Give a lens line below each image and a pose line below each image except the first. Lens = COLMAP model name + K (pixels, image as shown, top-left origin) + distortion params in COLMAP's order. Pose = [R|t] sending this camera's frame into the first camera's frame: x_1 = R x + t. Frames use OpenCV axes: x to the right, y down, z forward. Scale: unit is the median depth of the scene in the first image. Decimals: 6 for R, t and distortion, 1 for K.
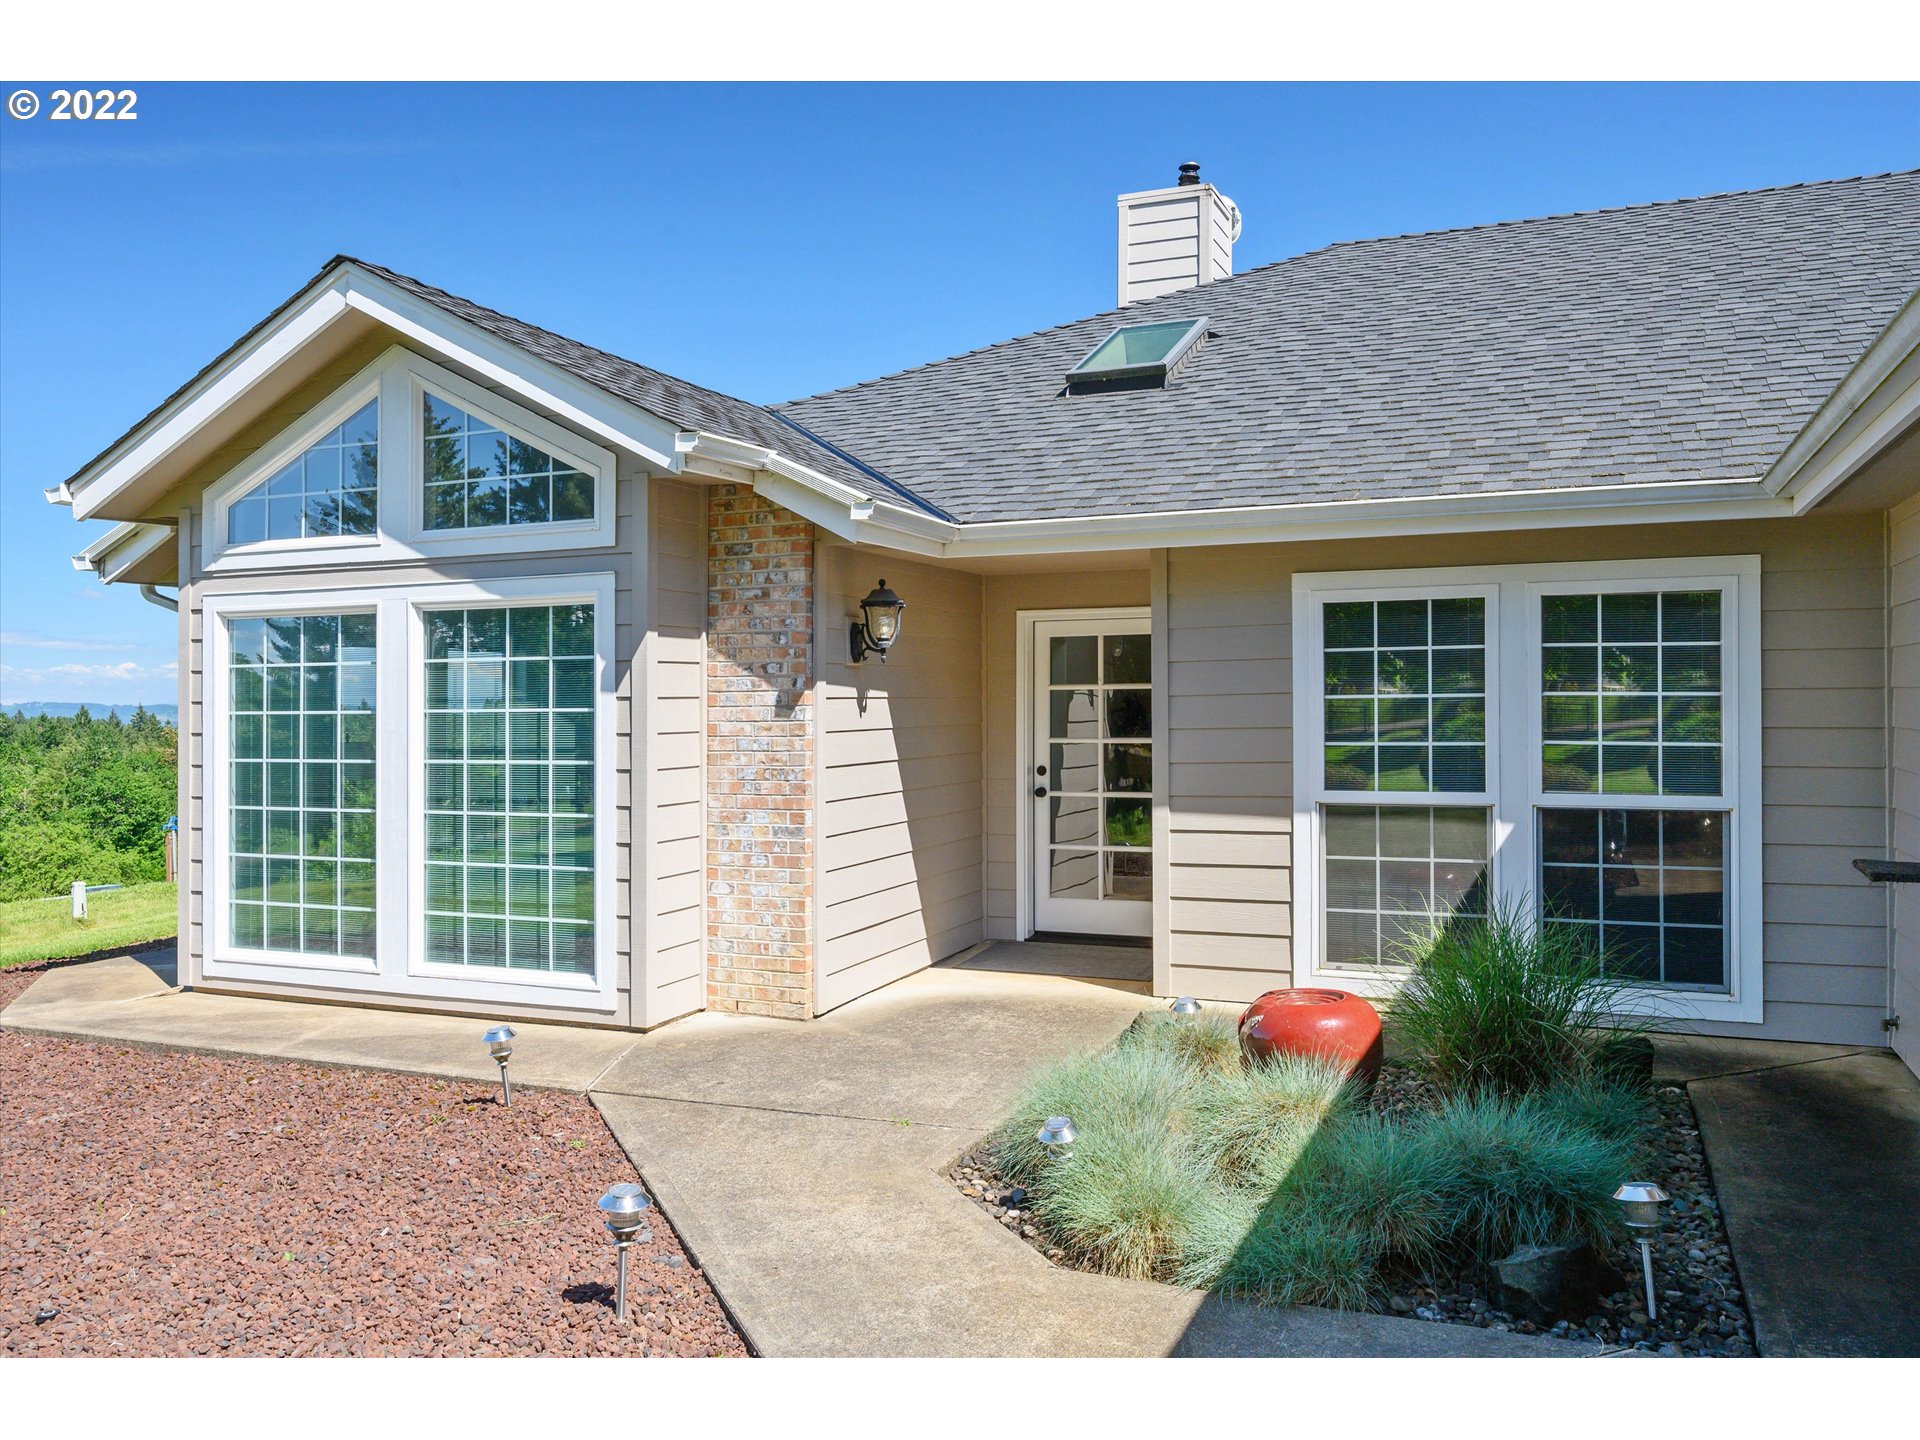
lens RADIAL K [[1482.9, 0, 960.3], [0, 1482.9, 681.9], [0, 0, 1]] dist [-0.008118, -0.003316]
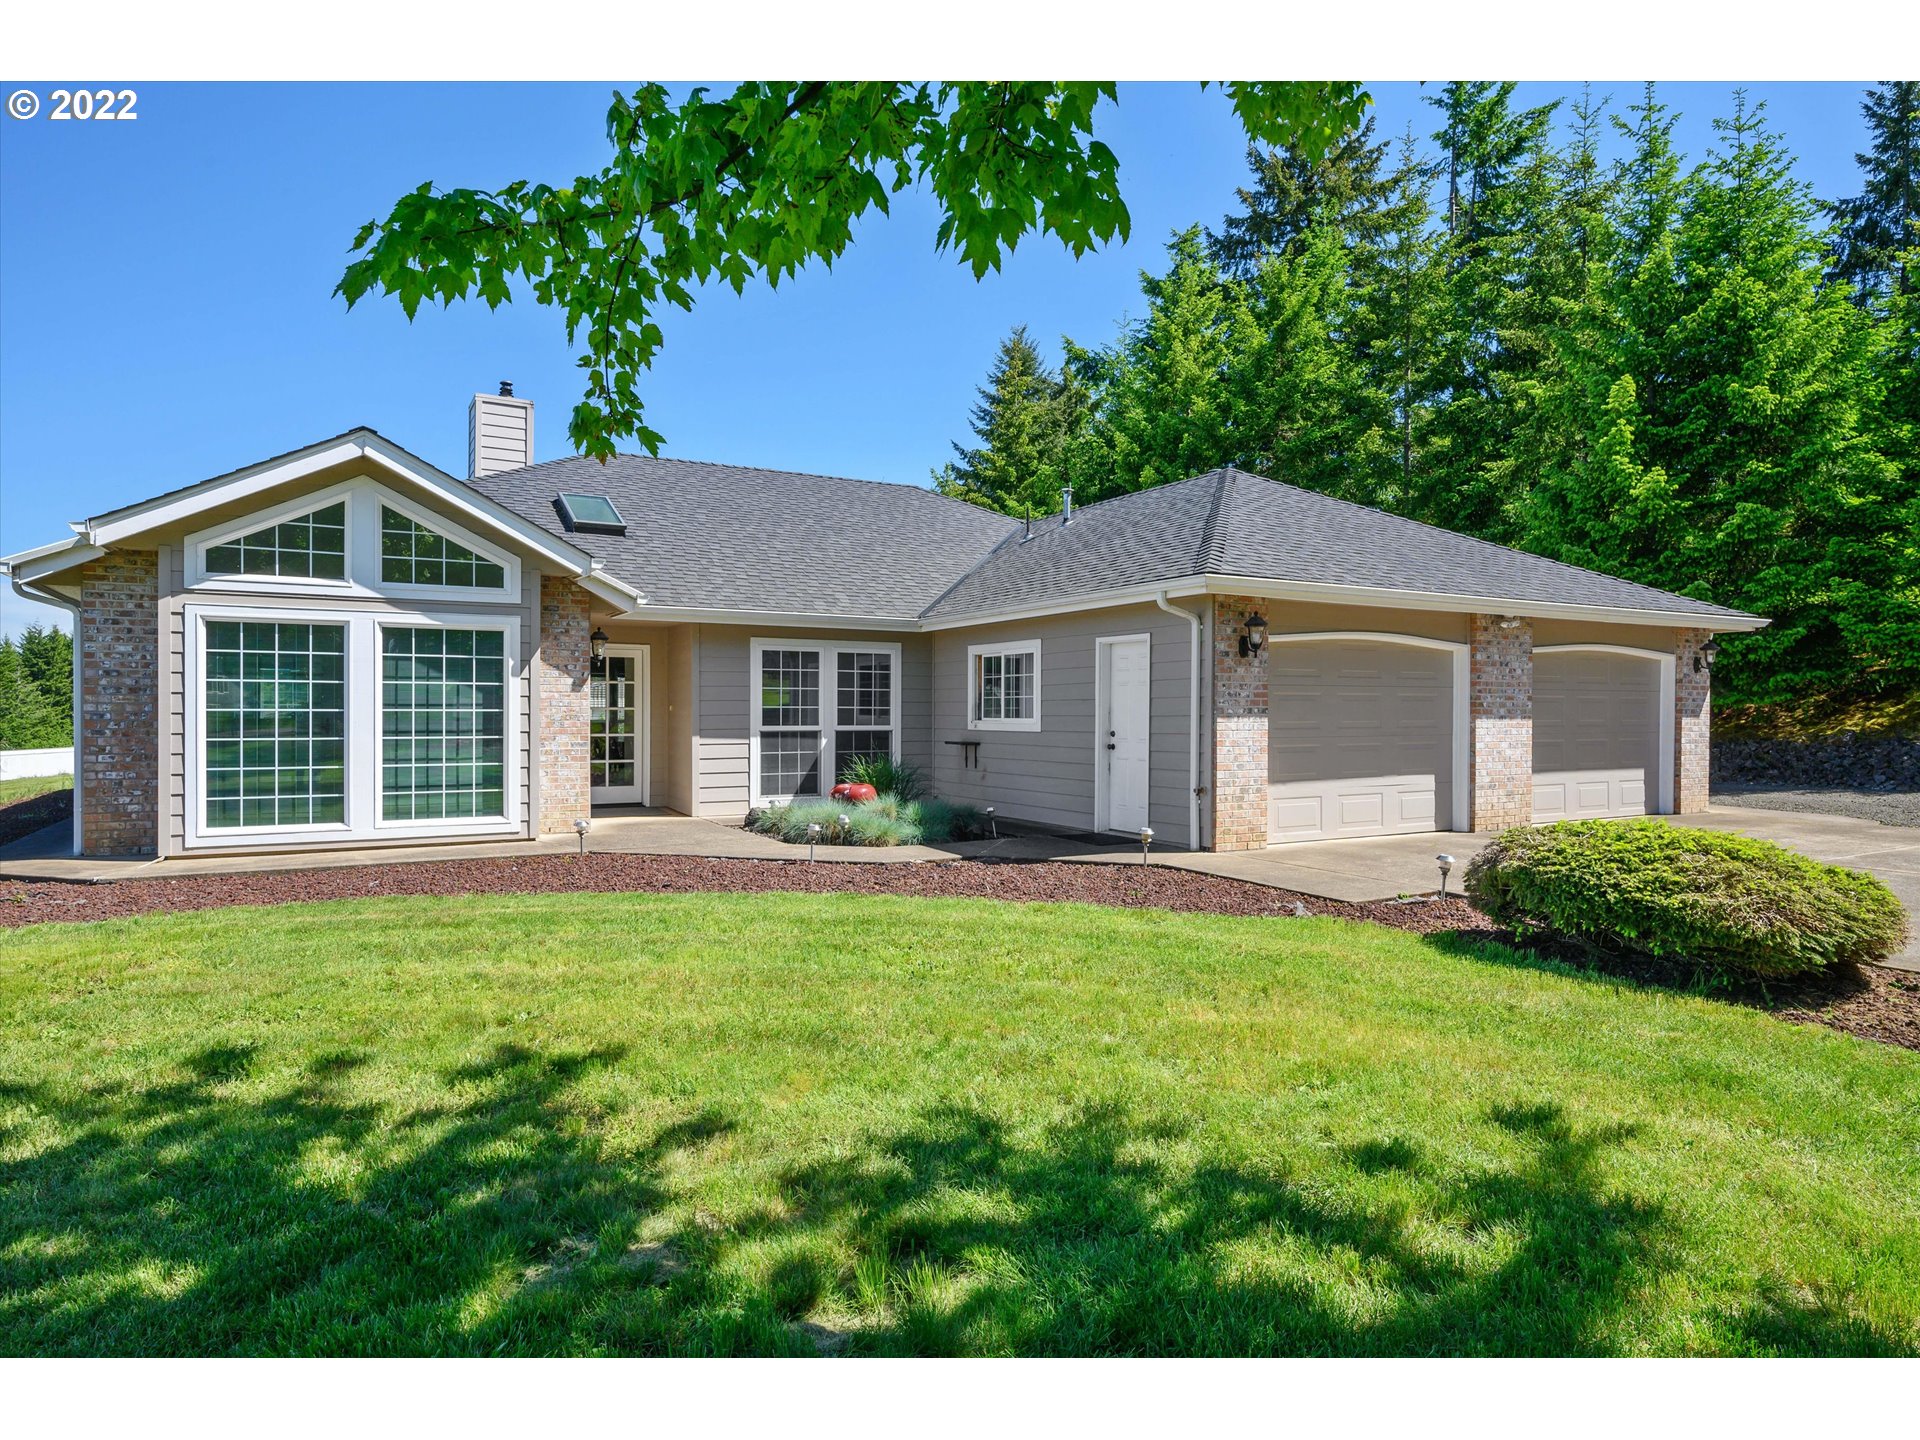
lens RADIAL K [[1105.9, 0, 930.0], [0, 1105.9, 716.3], [0, 0, 1]] dist [-0.001655, -0.000360]
pose [[0.627920, 0.008549, 0.778231, -1.012928], [-0.017945, 0.999833, 0.003495, 0.045506], [-0.778071, -0.016160, 0.627968, -0.373403]]
